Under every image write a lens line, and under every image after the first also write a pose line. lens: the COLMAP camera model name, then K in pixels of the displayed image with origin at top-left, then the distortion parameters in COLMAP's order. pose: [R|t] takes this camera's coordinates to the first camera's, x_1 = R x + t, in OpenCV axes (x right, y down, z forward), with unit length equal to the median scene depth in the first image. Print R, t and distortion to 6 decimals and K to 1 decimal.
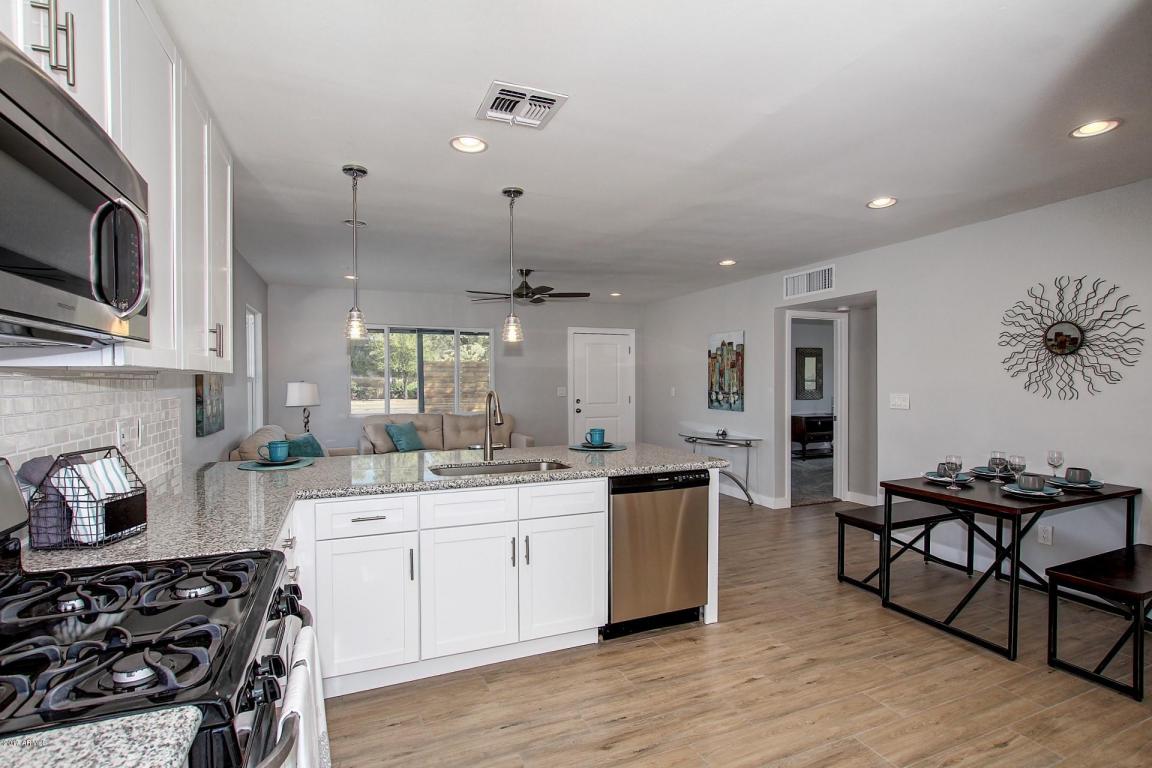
lens RADIAL K [[543.4, 0, 575.3], [0, 543.4, 386.9], [0, 0, 1]] dist [-0.030200, 0.002188]
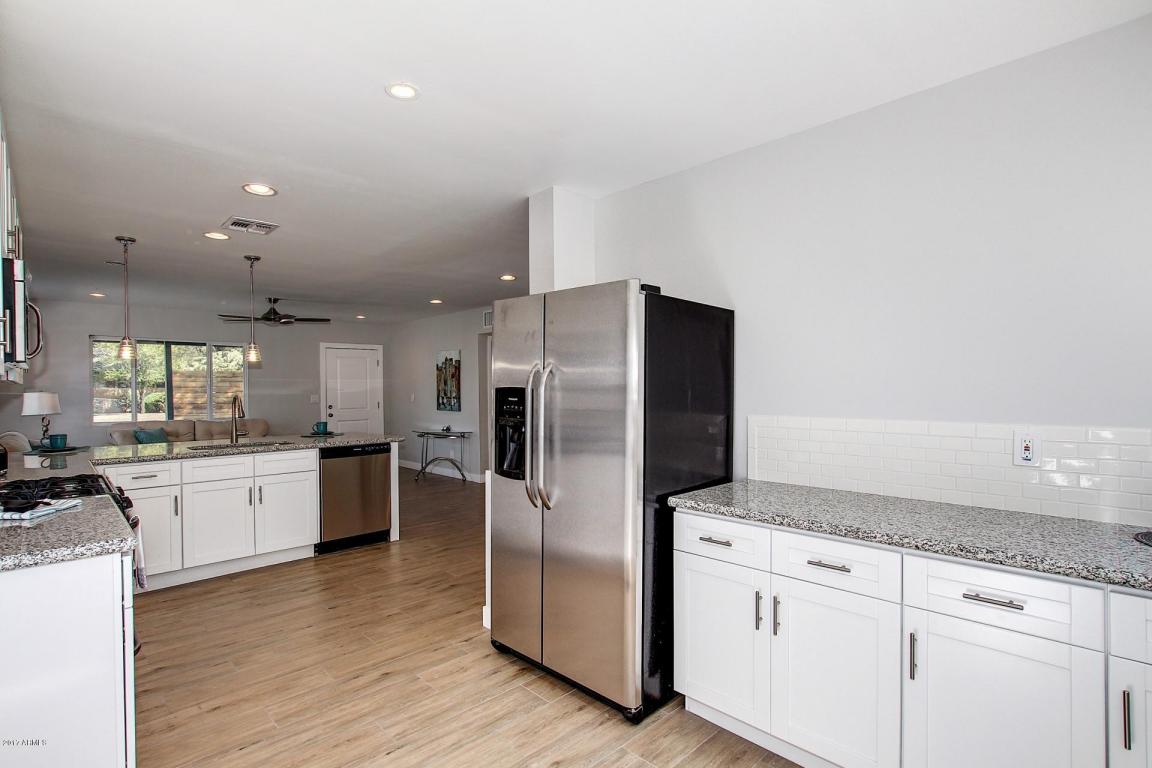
lens RADIAL K [[543.4, 0, 564.2], [0, 543.4, 389.4], [0, 0, 1]] dist [-0.030200, 0.002188]
pose [[0.932962, -0.007198, 0.359903, 0.088100], [0.011367, 0.999891, -0.009468, 0.009151], [-0.359796, 0.012924, 0.932942, -0.393672]]
